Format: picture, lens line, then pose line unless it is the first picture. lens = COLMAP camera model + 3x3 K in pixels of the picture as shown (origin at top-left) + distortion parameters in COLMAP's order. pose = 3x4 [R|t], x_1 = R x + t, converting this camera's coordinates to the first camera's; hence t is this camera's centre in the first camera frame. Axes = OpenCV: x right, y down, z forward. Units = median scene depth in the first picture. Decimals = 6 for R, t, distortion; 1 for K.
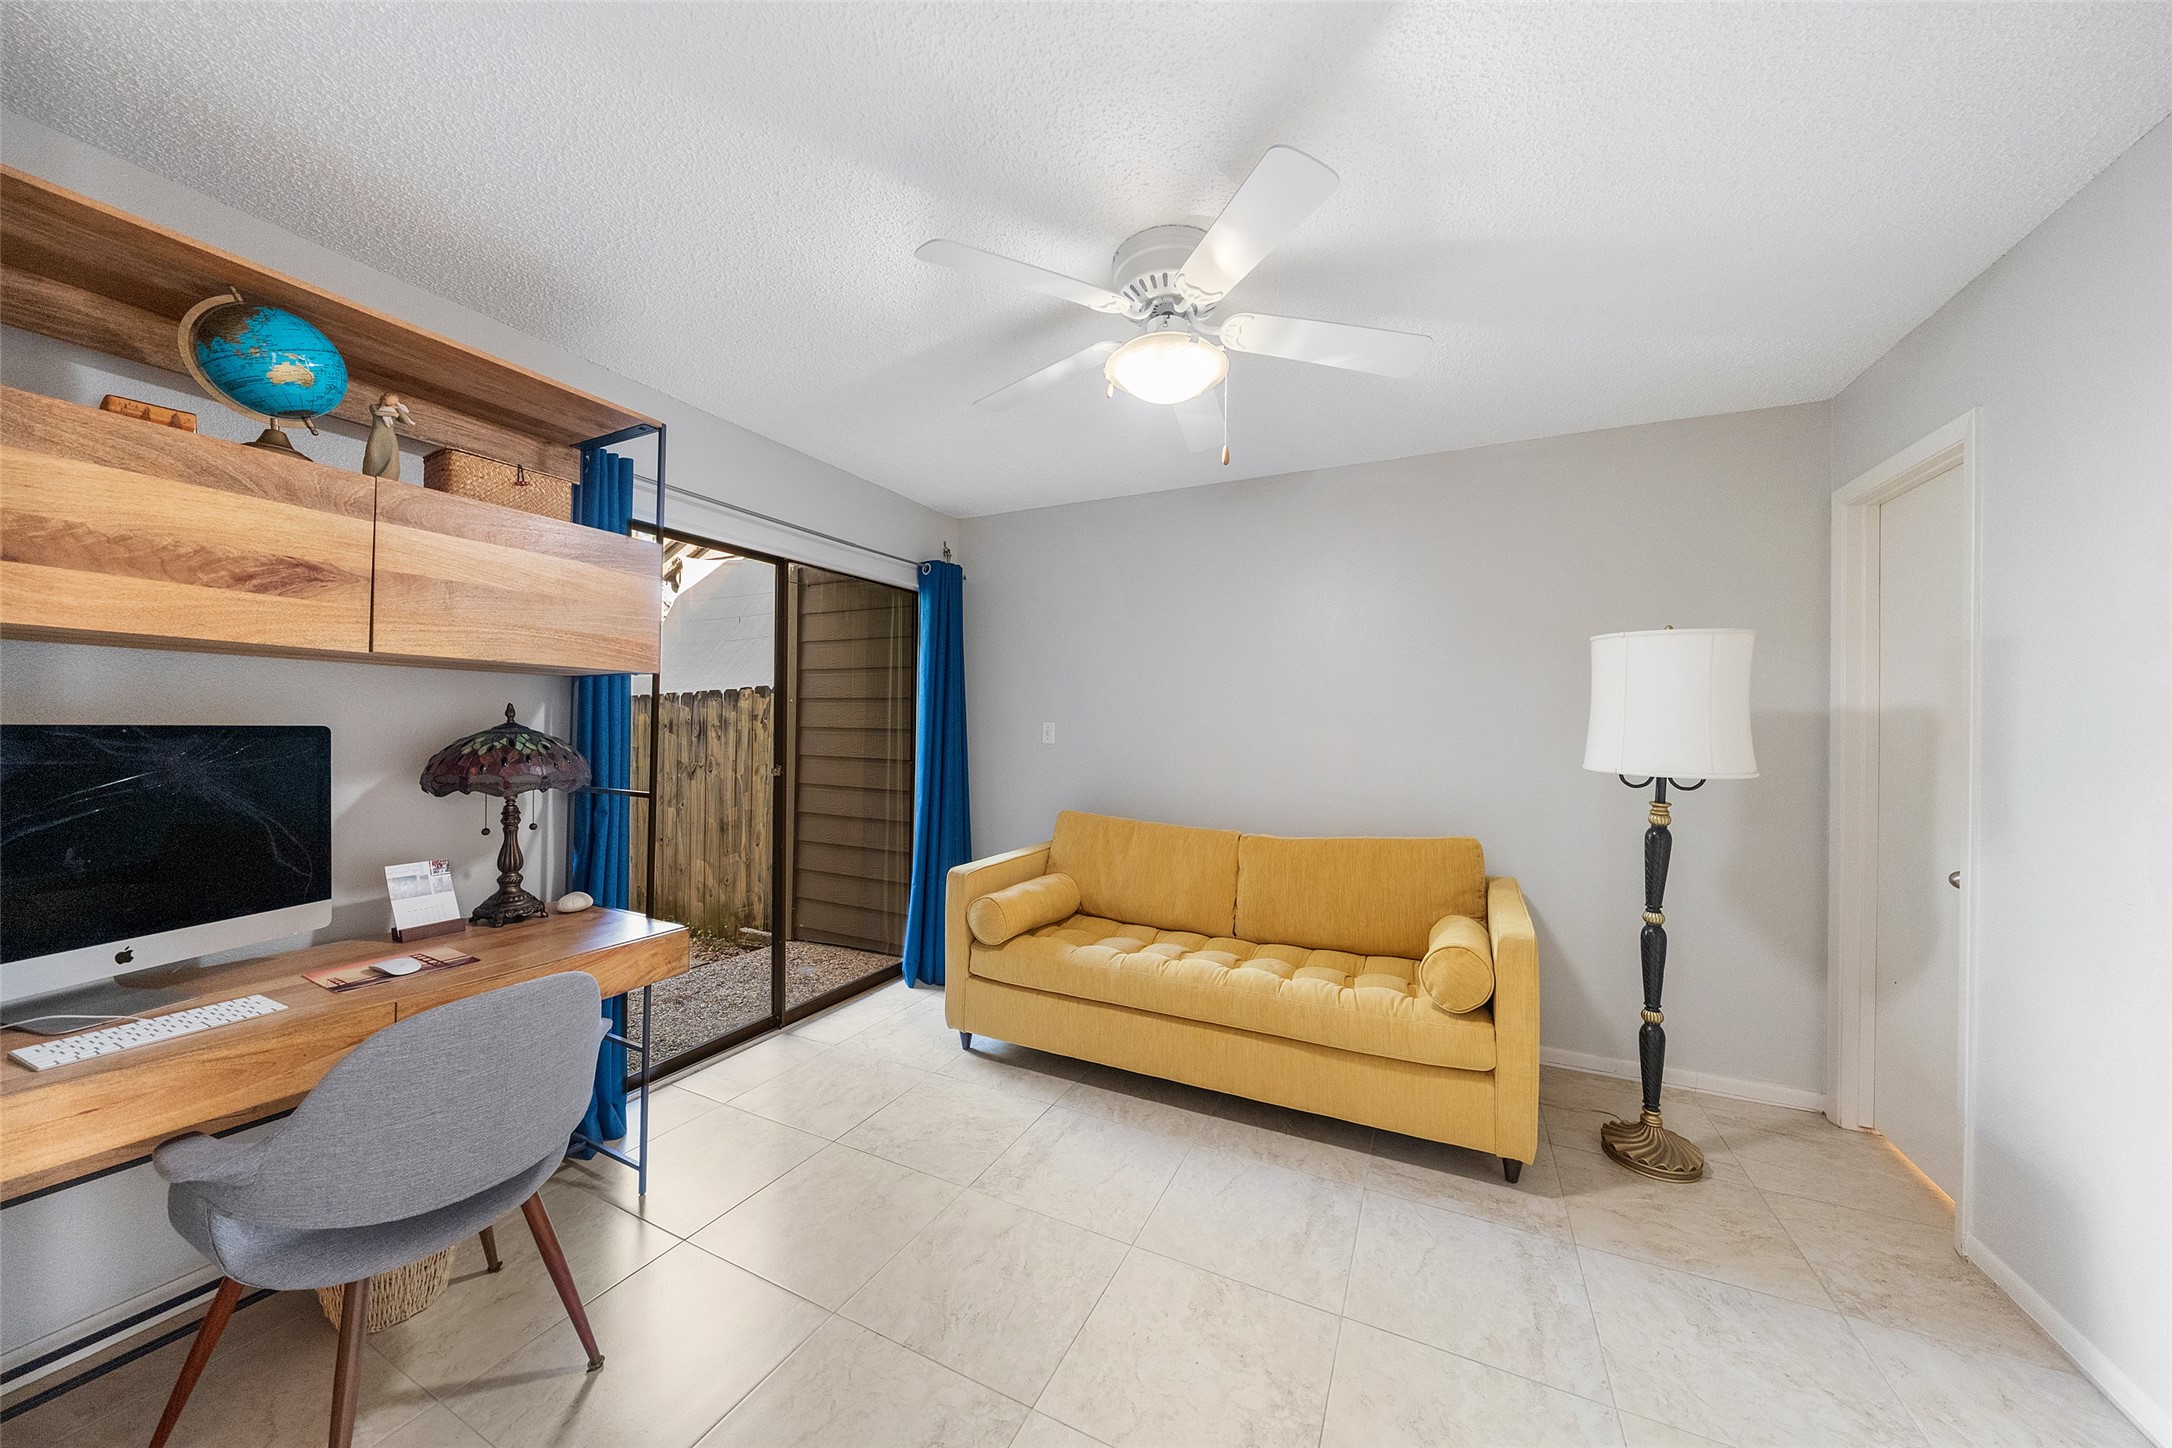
lens RADIAL K [[739.4, 0, 1077.3], [0, 739.4, 716.7], [0, 0, 1]] dist [-0.000546, -0.000027]
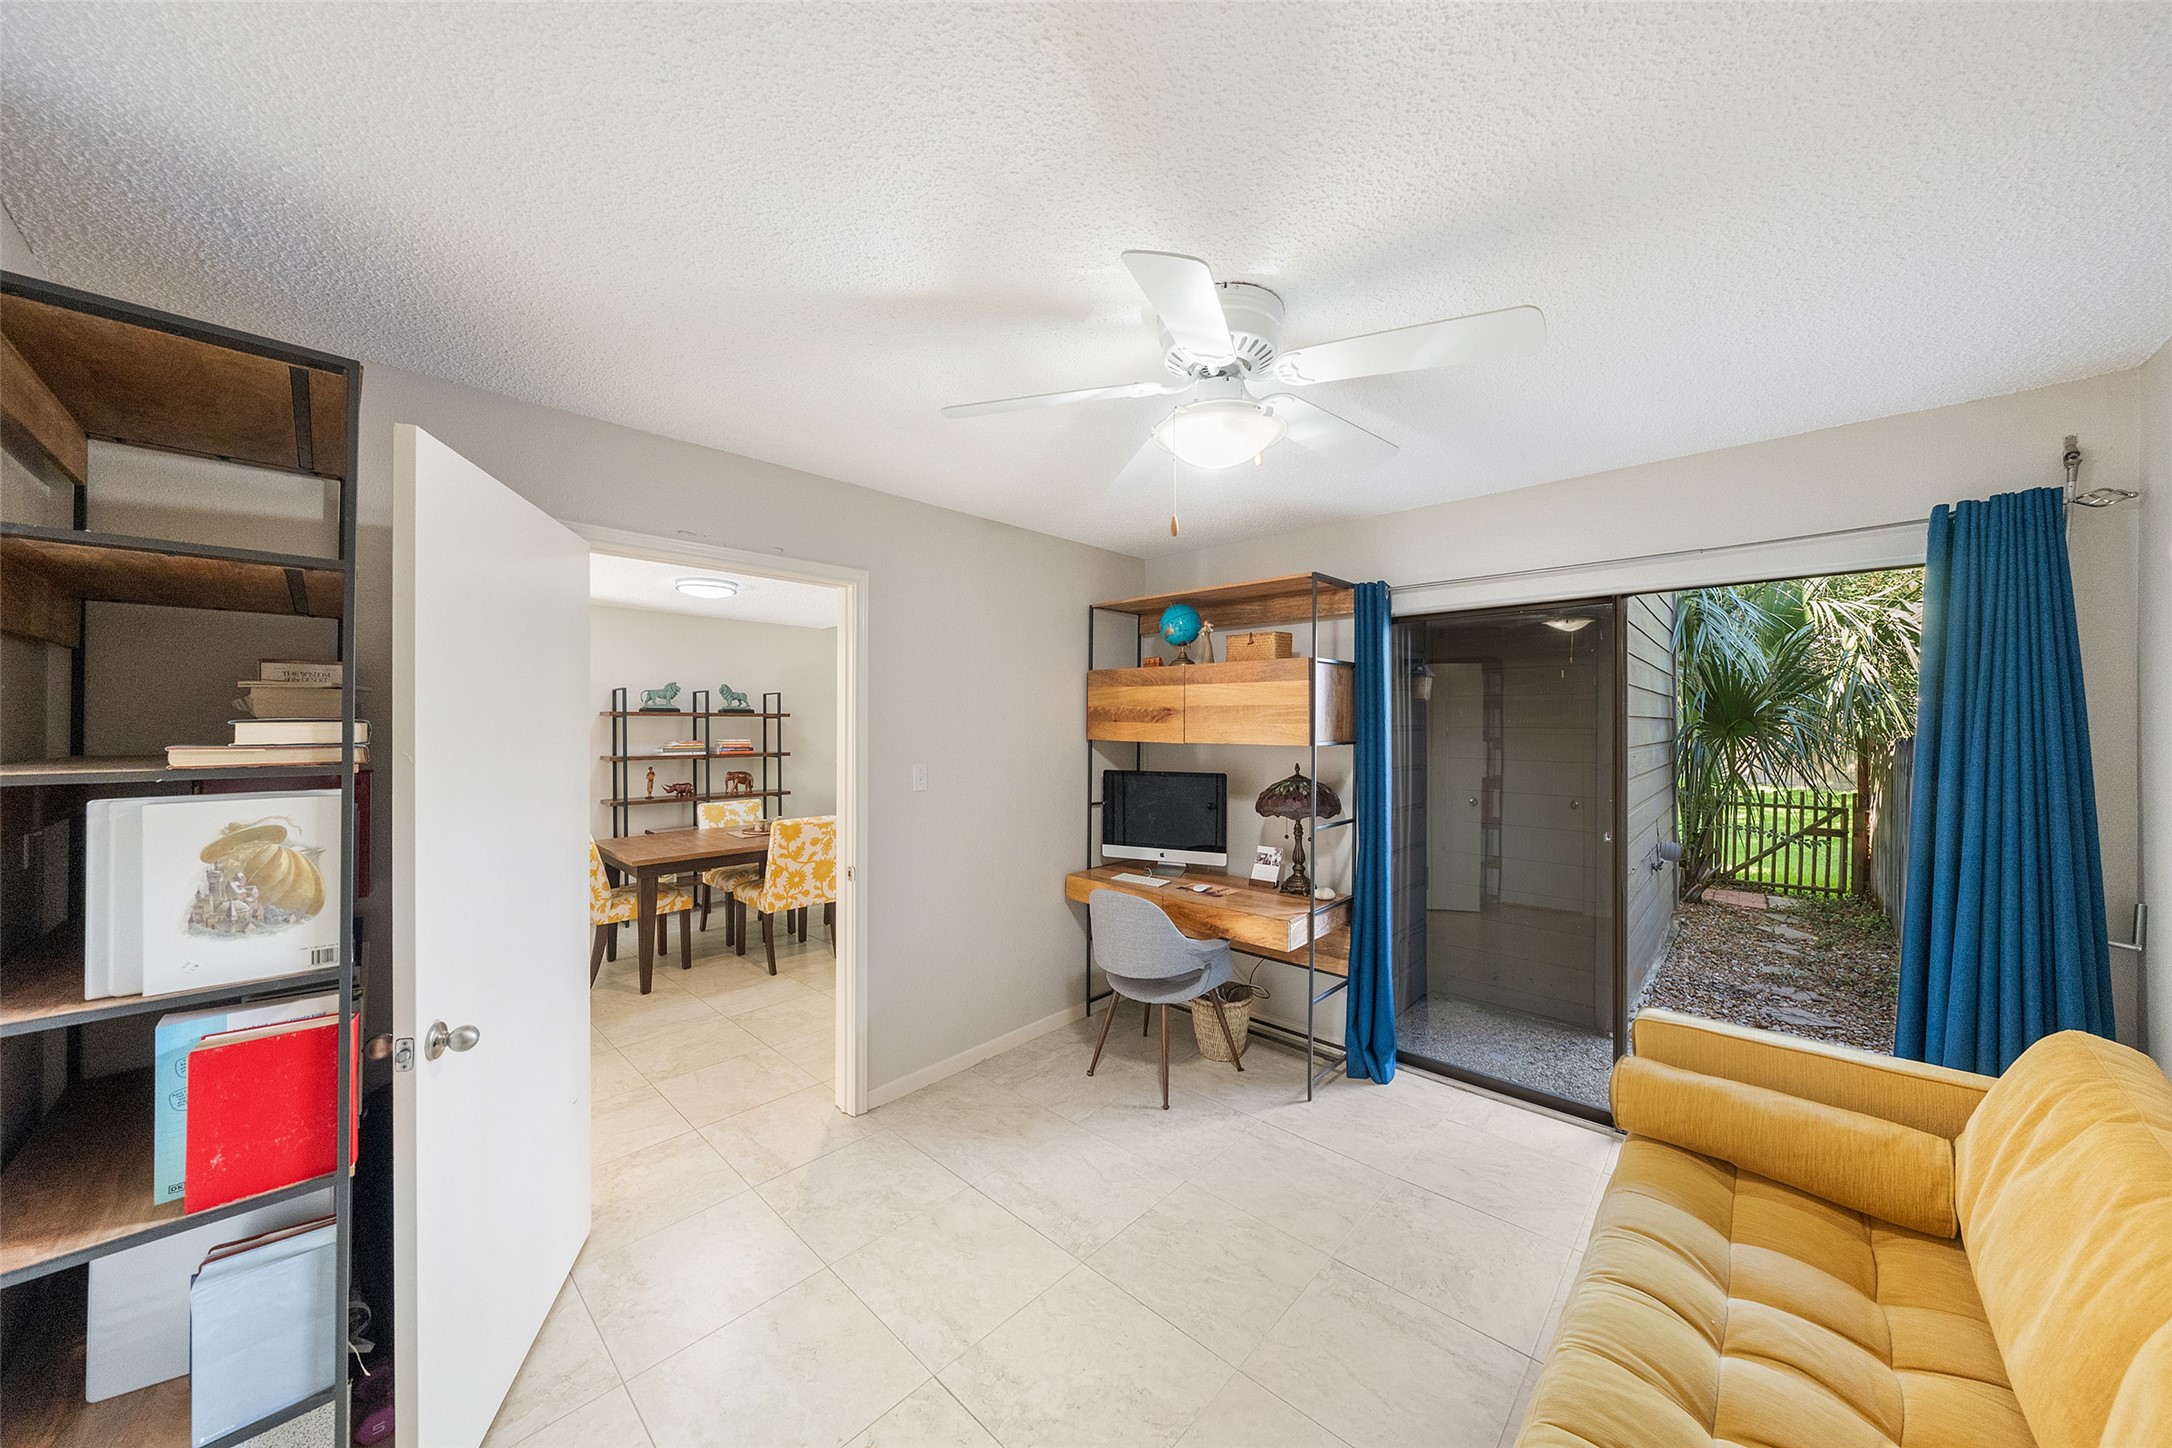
lens RADIAL K [[738.6, 0, 1092.2], [0, 738.6, 717.2], [0, 0, 1]] dist [-0.000804, -0.000066]
pose [[-0.289188, -0.029114, -0.956829, 1.088091], [0.005846, 0.999465, -0.032178, -0.079151], [0.957254, -0.014899, -0.288863, 1.158204]]
